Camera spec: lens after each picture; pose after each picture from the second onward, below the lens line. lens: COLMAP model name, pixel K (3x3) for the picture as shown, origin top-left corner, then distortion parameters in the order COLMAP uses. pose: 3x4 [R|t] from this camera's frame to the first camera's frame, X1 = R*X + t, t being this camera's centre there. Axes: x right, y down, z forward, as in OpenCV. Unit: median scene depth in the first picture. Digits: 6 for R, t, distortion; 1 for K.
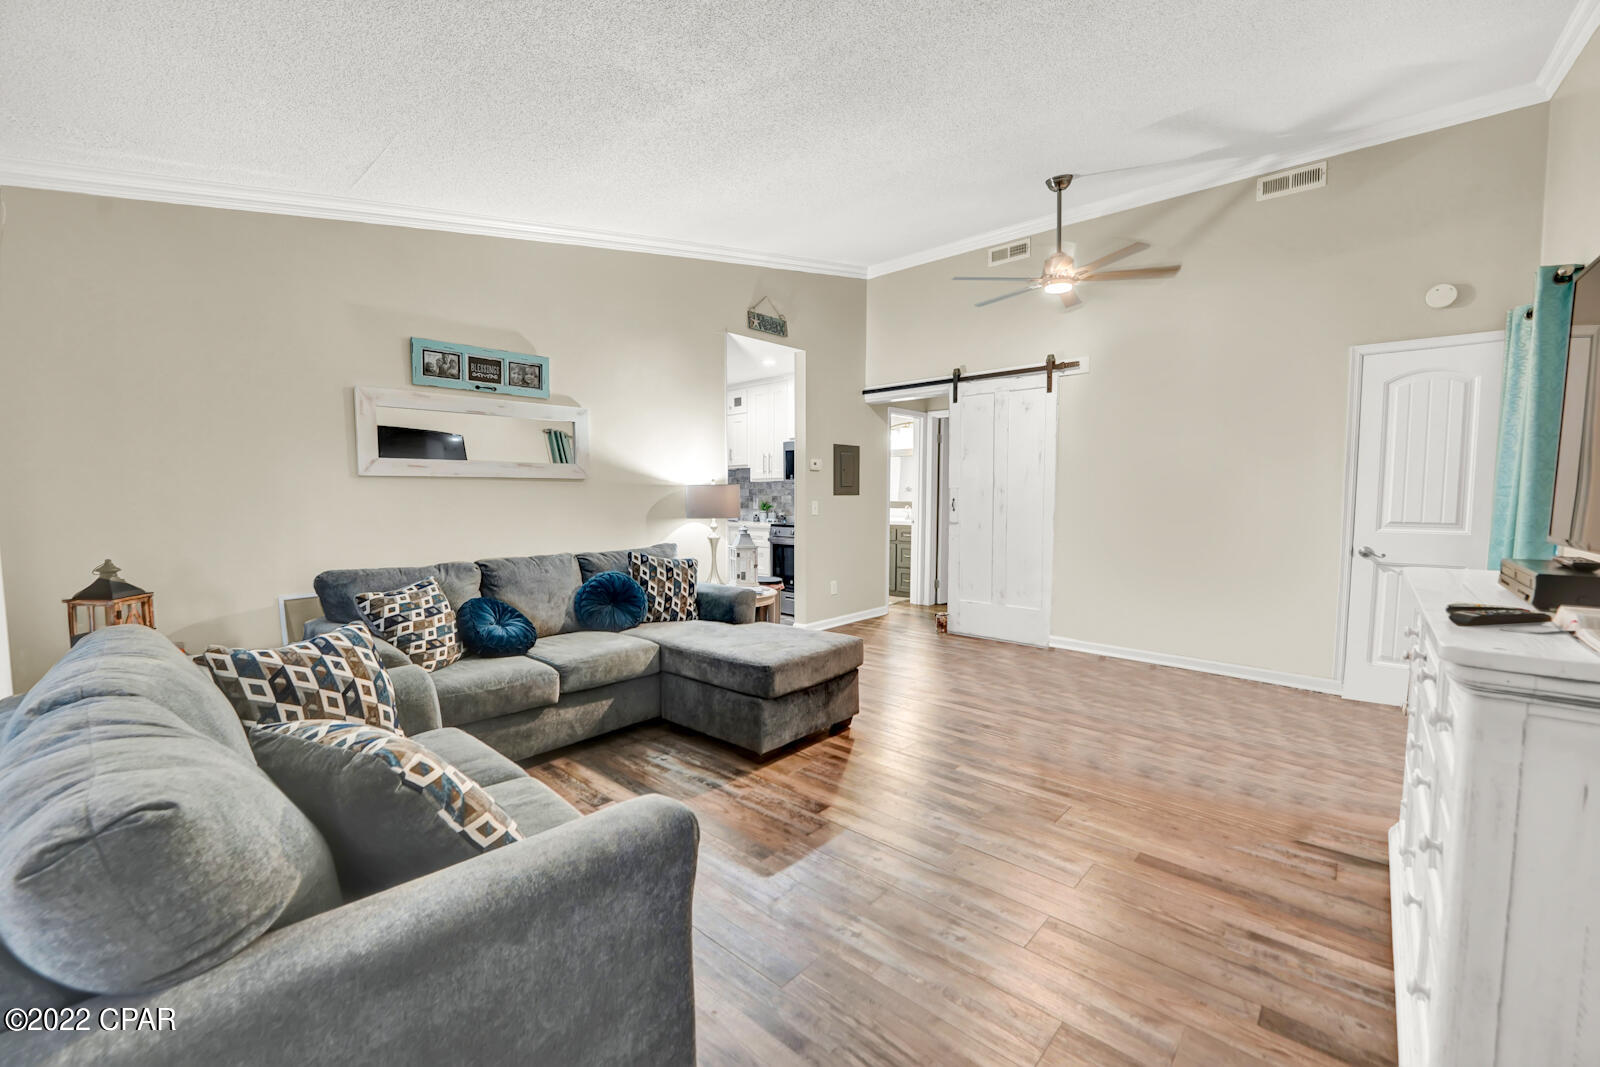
lens RADIAL K [[656.6, 0, 804.0], [0, 656.6, 539.9], [0, 0, 1]] dist [-0.000022, -0.000001]
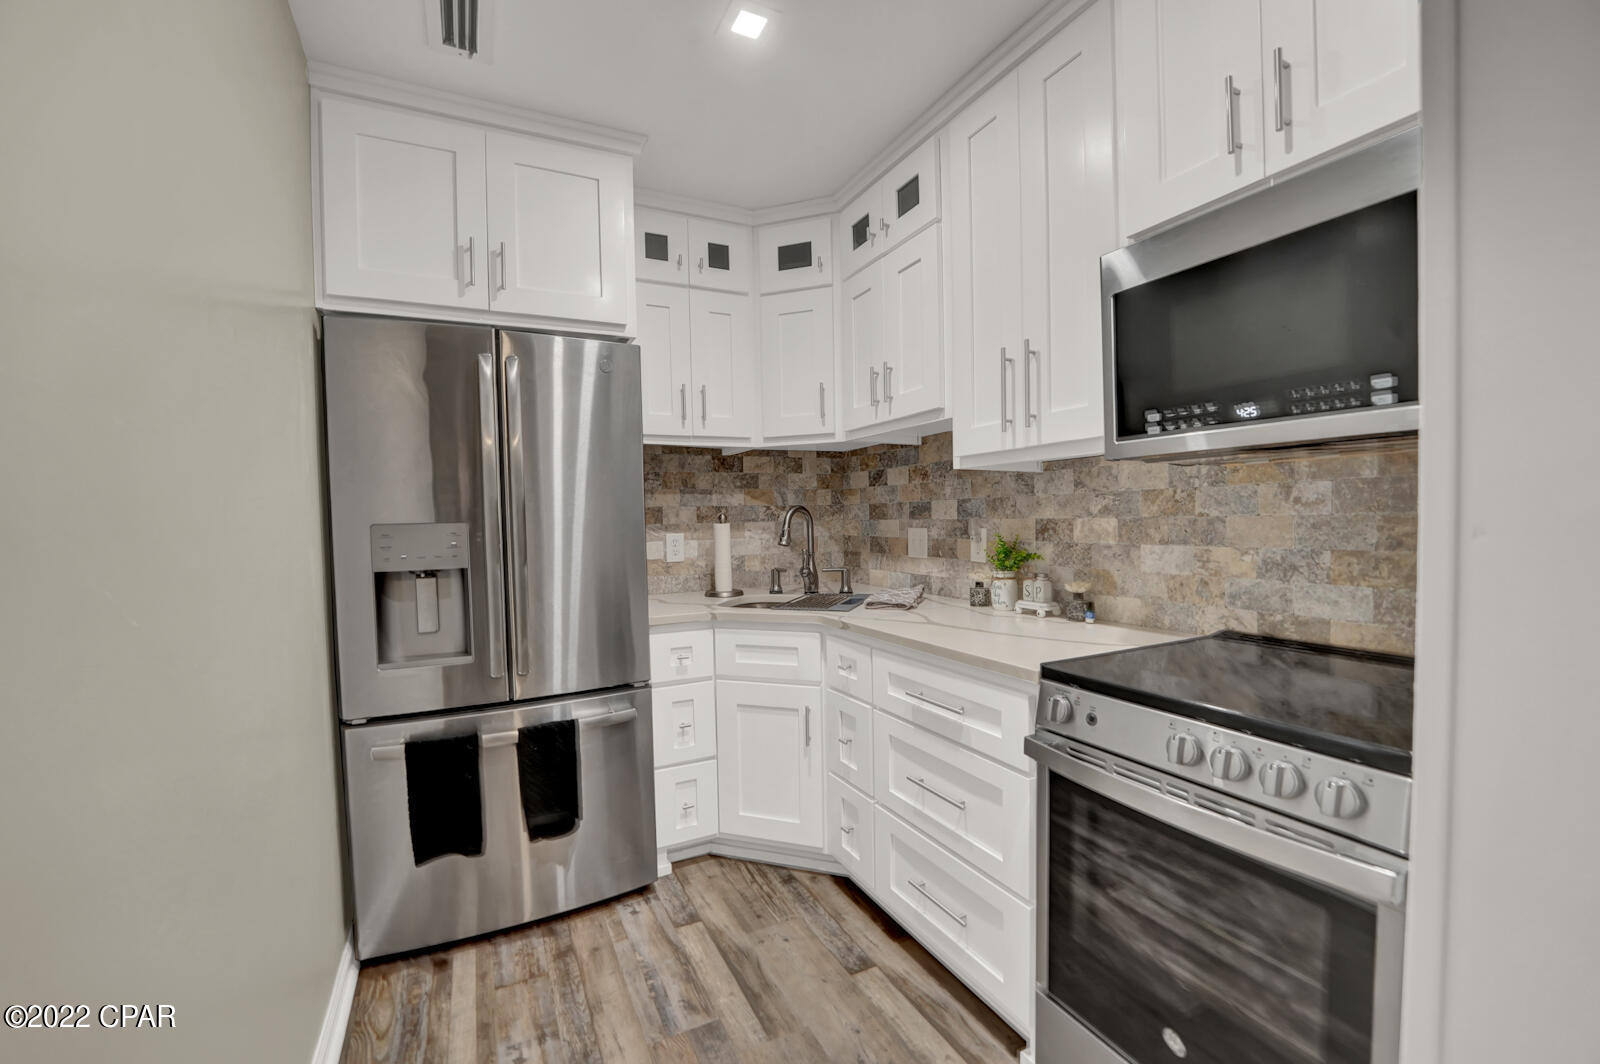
lens RADIAL K [[665.8, 0, 797.0], [0, 665.8, 531.5], [0, 0, 1]] dist [-0.003208, -0.000129]
pose [[0.931226, -0.009177, -0.364327, -0.041173], [-0.009011, 0.998797, -0.048193, -0.048140], [0.364331, 0.048161, 0.930023, 0.714550]]
